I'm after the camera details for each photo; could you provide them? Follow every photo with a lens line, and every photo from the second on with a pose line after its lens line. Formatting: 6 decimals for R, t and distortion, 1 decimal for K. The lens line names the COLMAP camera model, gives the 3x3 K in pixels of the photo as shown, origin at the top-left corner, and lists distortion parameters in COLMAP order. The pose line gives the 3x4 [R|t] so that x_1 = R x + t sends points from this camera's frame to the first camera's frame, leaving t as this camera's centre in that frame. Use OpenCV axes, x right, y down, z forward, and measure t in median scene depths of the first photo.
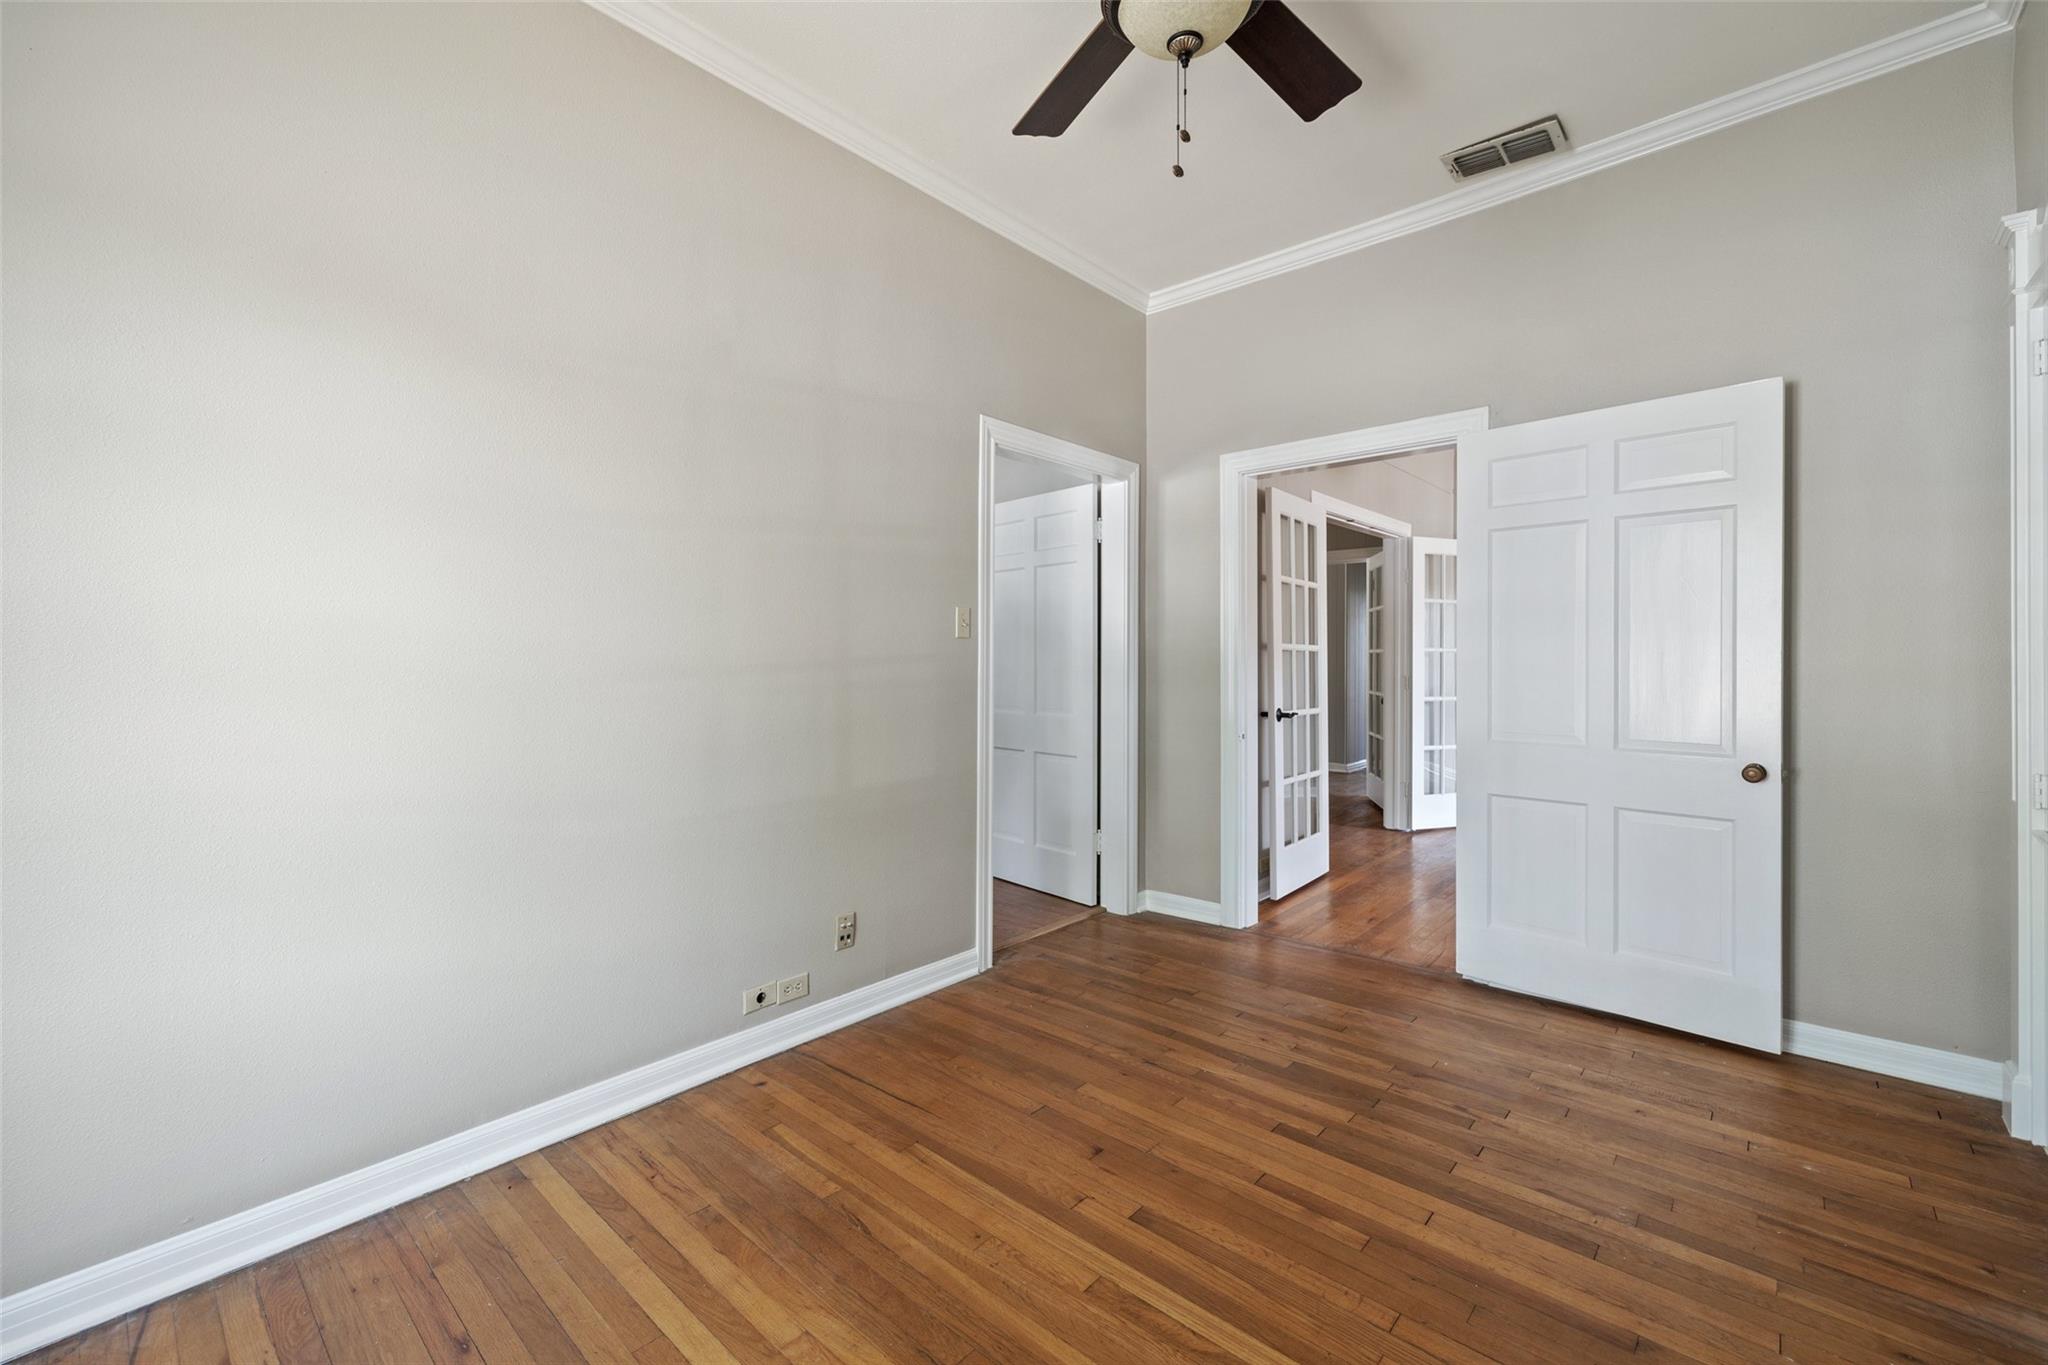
lens RADIAL K [[864.4, 0, 1024.3], [0, 864.4, 662.4], [0, 0, 1]] dist [0.002217, 0.000137]
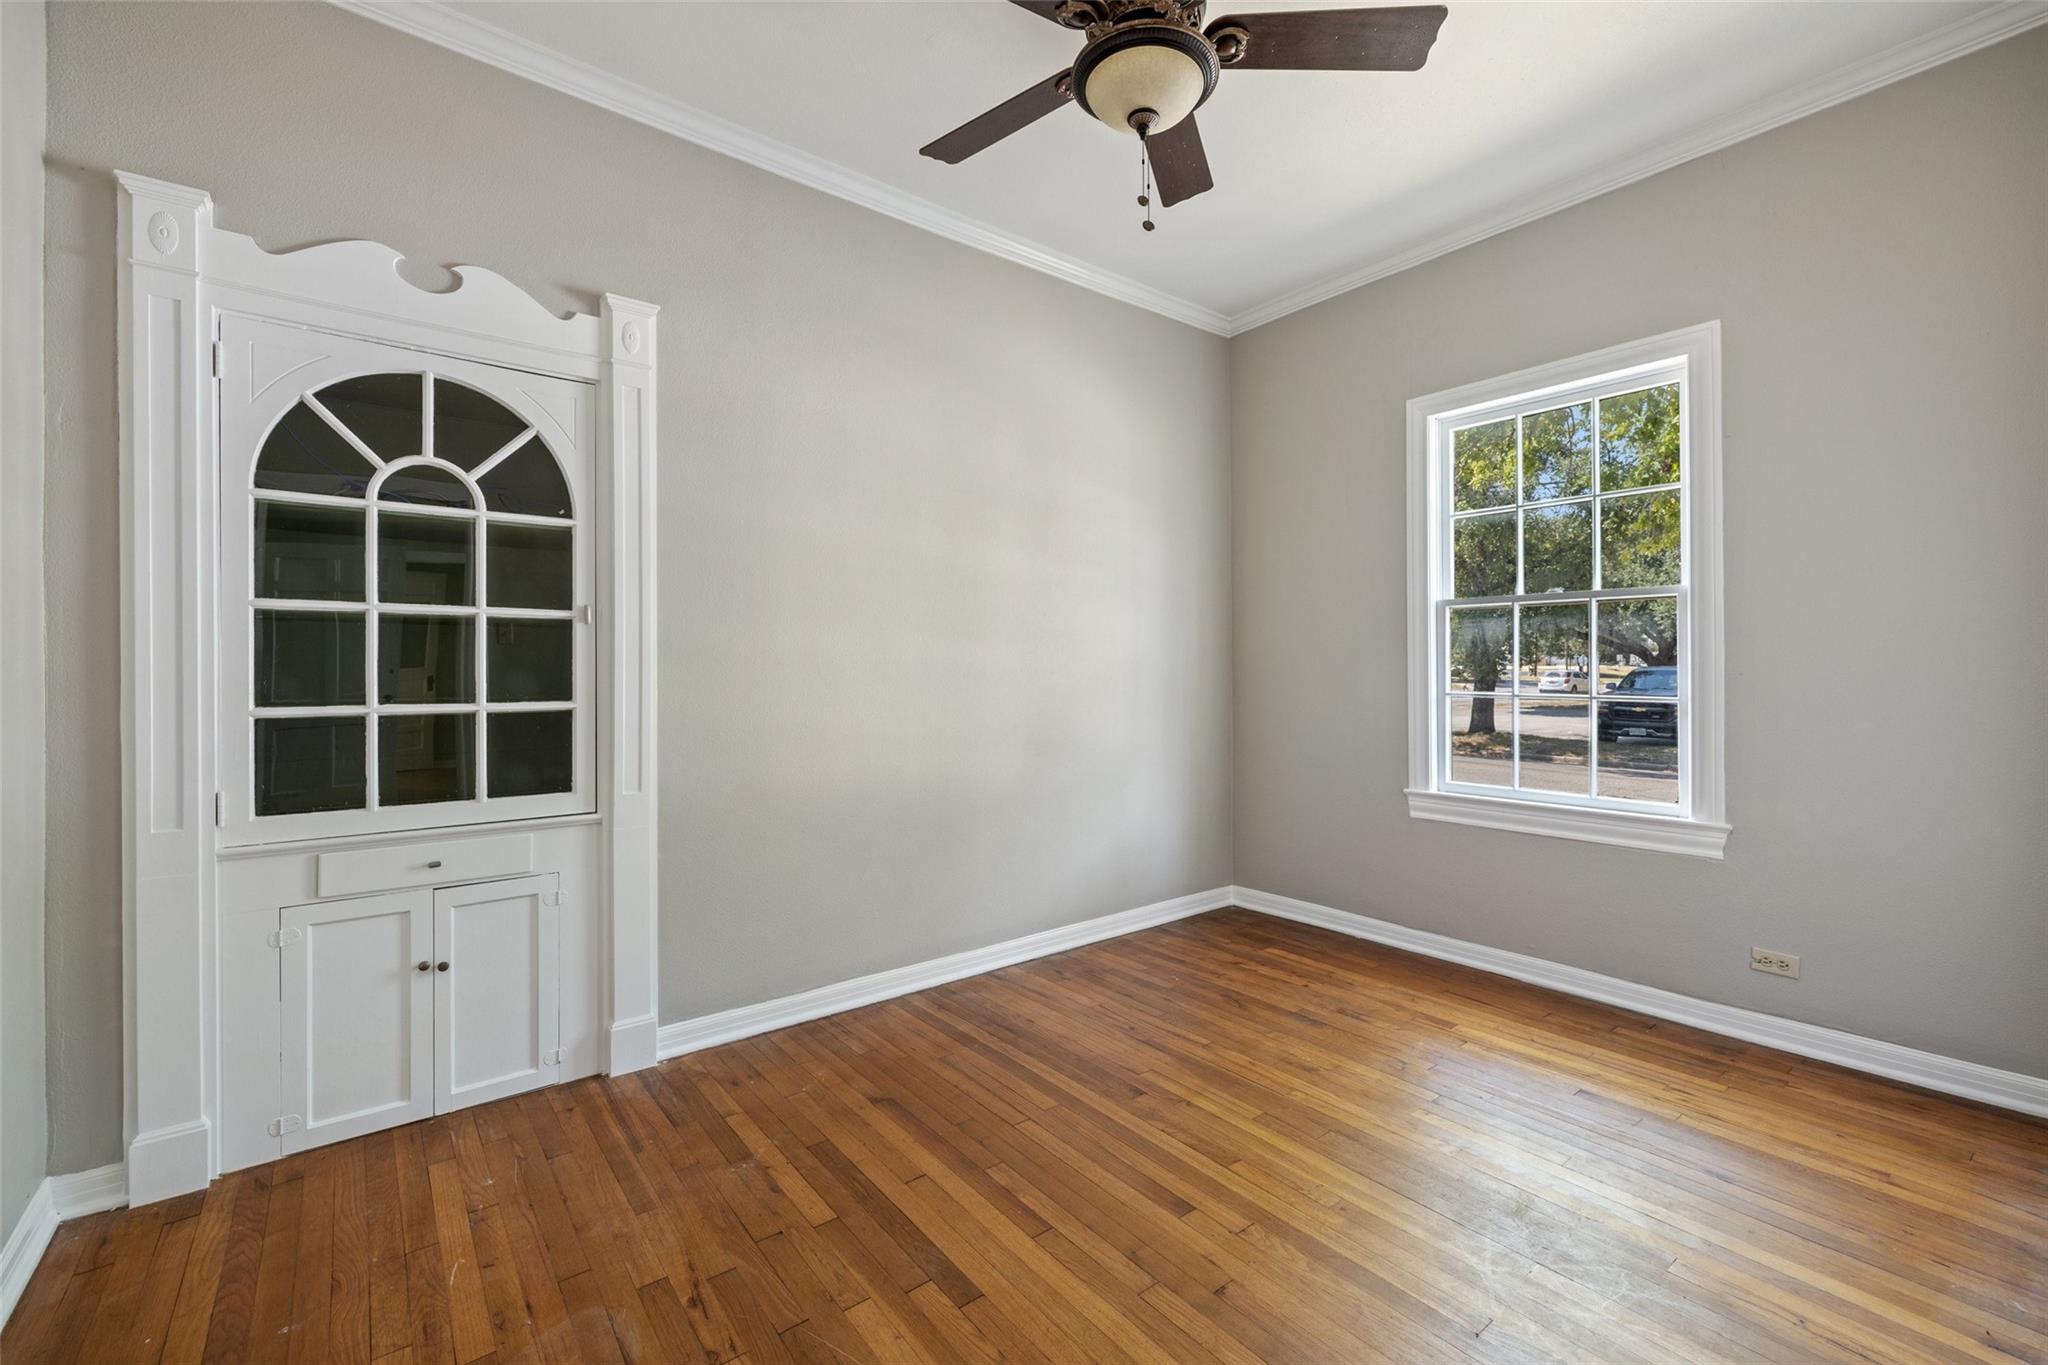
lens RADIAL K [[864.4, 0, 1016.7], [0, 864.4, 676.1], [0, 0, 1]] dist [0.002217, 0.000137]
pose [[-0.982936, 0.001162, 0.183942, 0.133142], [0.005334, 0.999740, 0.022186, -0.017906], [-0.183868, 0.022789, -0.982687, 1.970505]]
